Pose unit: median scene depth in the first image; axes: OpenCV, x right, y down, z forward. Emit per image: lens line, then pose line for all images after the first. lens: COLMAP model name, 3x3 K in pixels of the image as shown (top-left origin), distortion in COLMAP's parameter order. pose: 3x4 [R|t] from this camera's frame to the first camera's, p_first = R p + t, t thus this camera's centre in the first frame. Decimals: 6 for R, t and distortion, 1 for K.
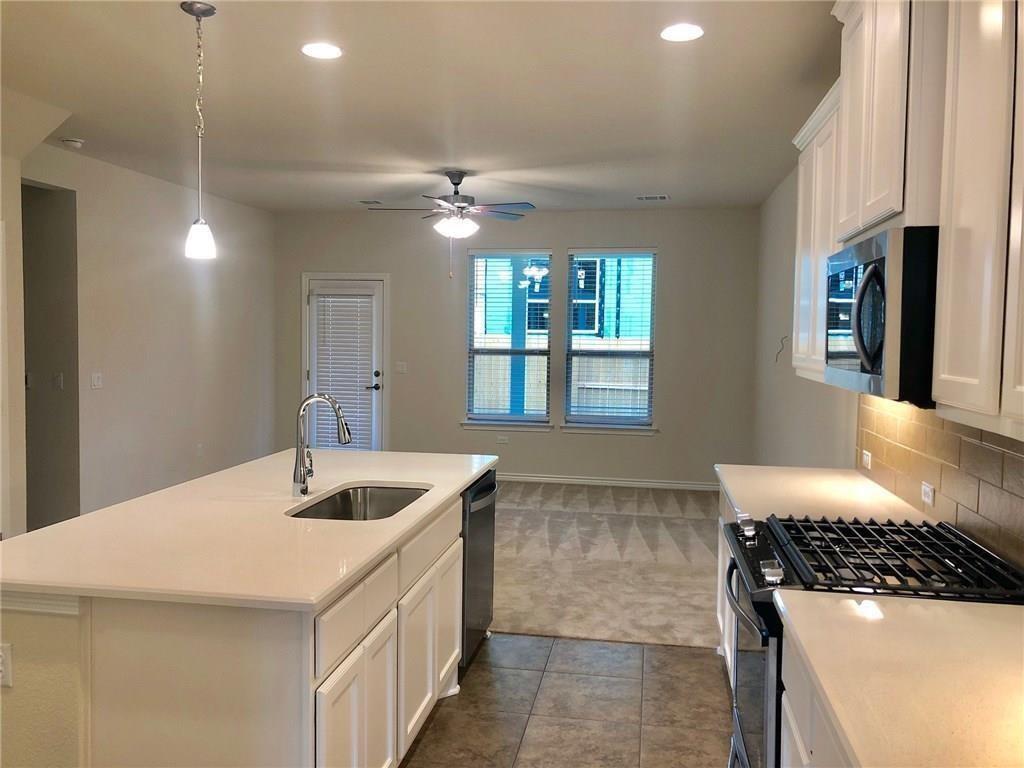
lens RADIAL K [[849.8, 0, 512.0], [0, 849.8, 384.0], [0, 0, 1]] dist [0.123072, -0.278676]
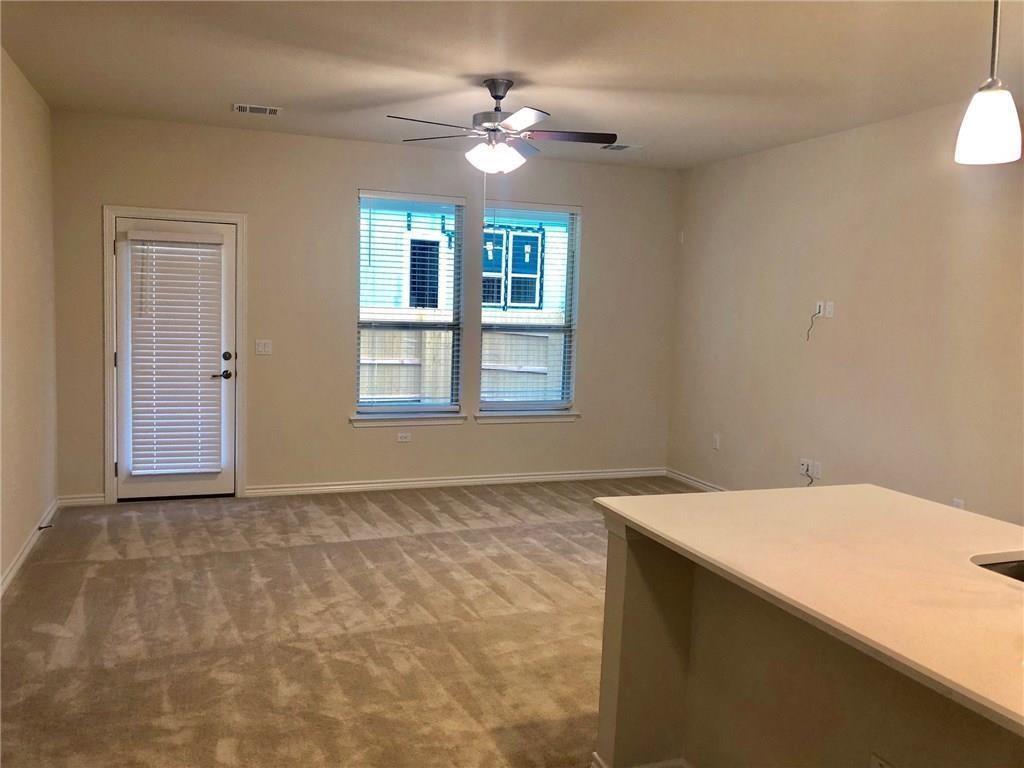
lens RADIAL K [[849.8, 0, 512.0], [0, 849.8, 384.0], [0, 0, 1]] dist [0.123072, -0.278676]
pose [[0.861368, -0.033214, 0.506895, -0.323003], [0.014803, 0.999078, 0.040308, -0.014279], [-0.507766, -0.027216, 0.861065, 0.266024]]
